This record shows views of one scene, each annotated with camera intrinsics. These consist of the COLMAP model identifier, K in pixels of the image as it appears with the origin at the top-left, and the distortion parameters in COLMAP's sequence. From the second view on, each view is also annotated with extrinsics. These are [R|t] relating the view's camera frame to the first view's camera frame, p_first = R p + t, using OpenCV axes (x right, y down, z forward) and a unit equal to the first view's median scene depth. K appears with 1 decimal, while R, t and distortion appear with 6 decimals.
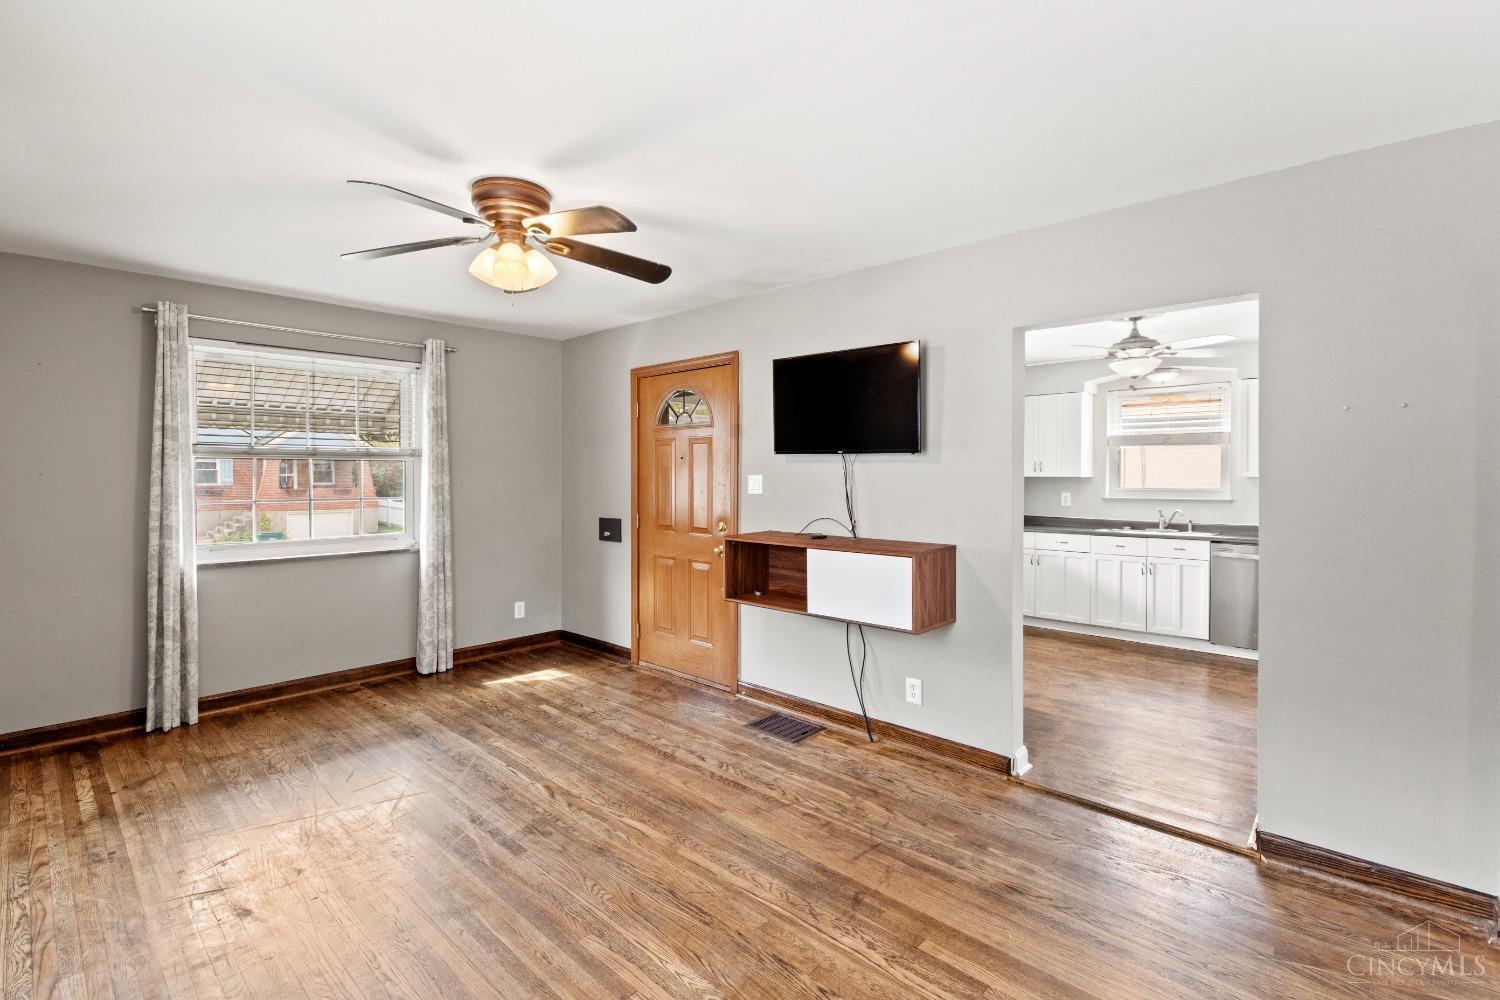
lens RADIAL K [[690.1, 0, 725.7], [0, 690.1, 478.7], [0, 0, 1]] dist [-0.001672, -0.000046]
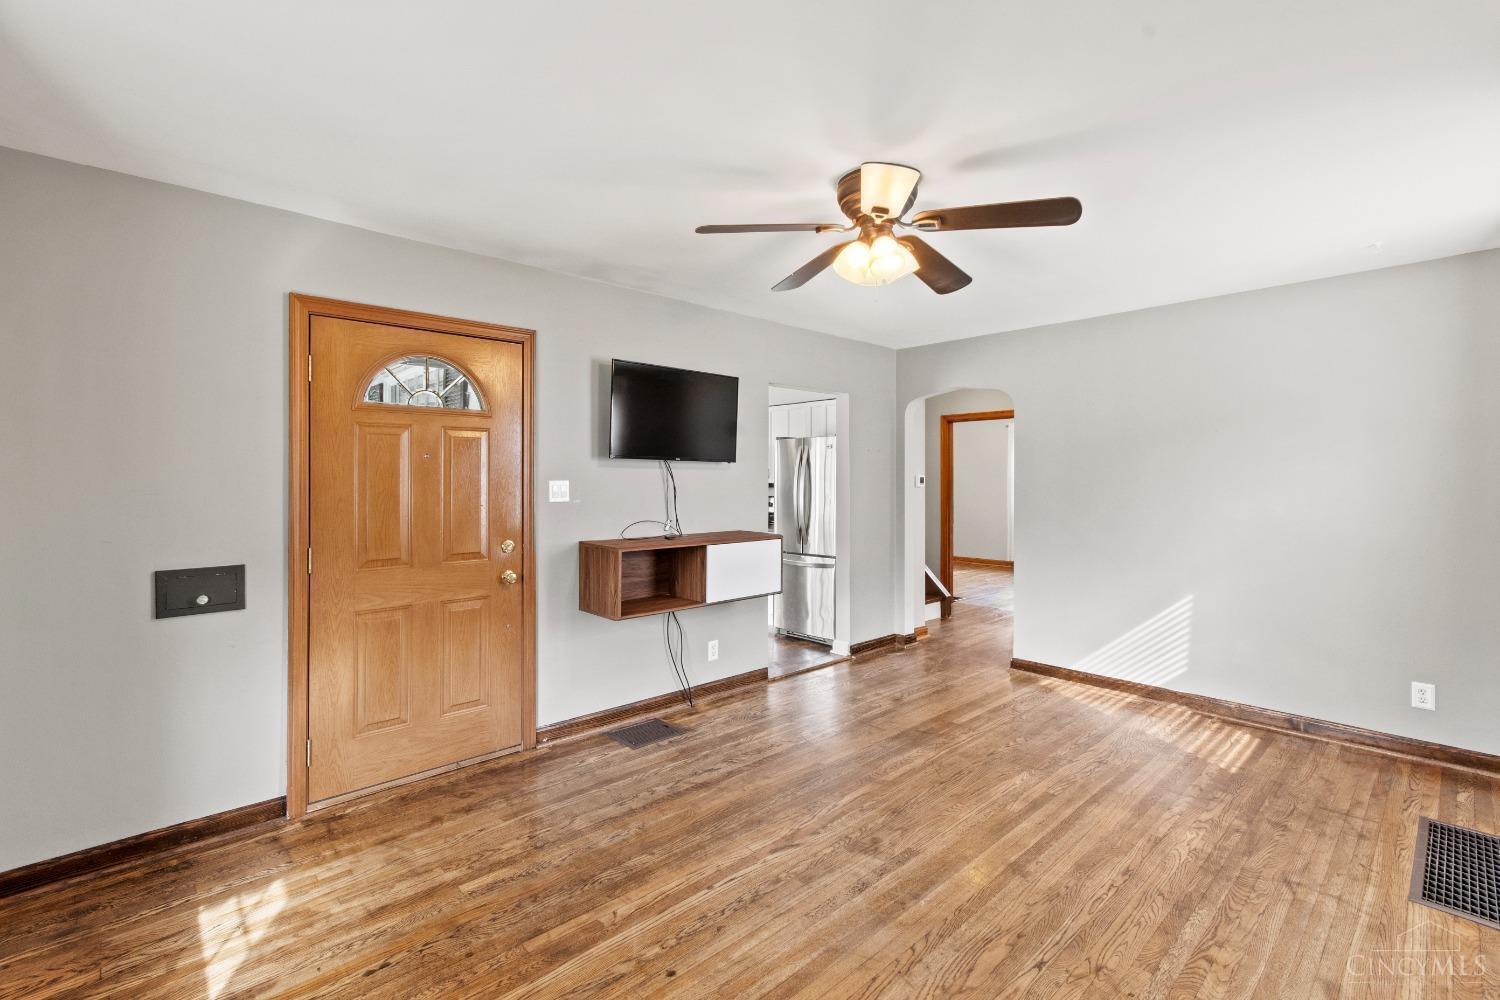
lens RADIAL K [[667.9, 0, 750.1], [0, 667.9, 480.0], [0, 0, 1]] dist [0.002058, 0.000304]
pose [[0.053873, -0.001722, 0.998546, -0.936372], [0.009737, 0.999952, 0.001199, -0.004741], [-0.998500, 0.009659, 0.053888, 0.857006]]
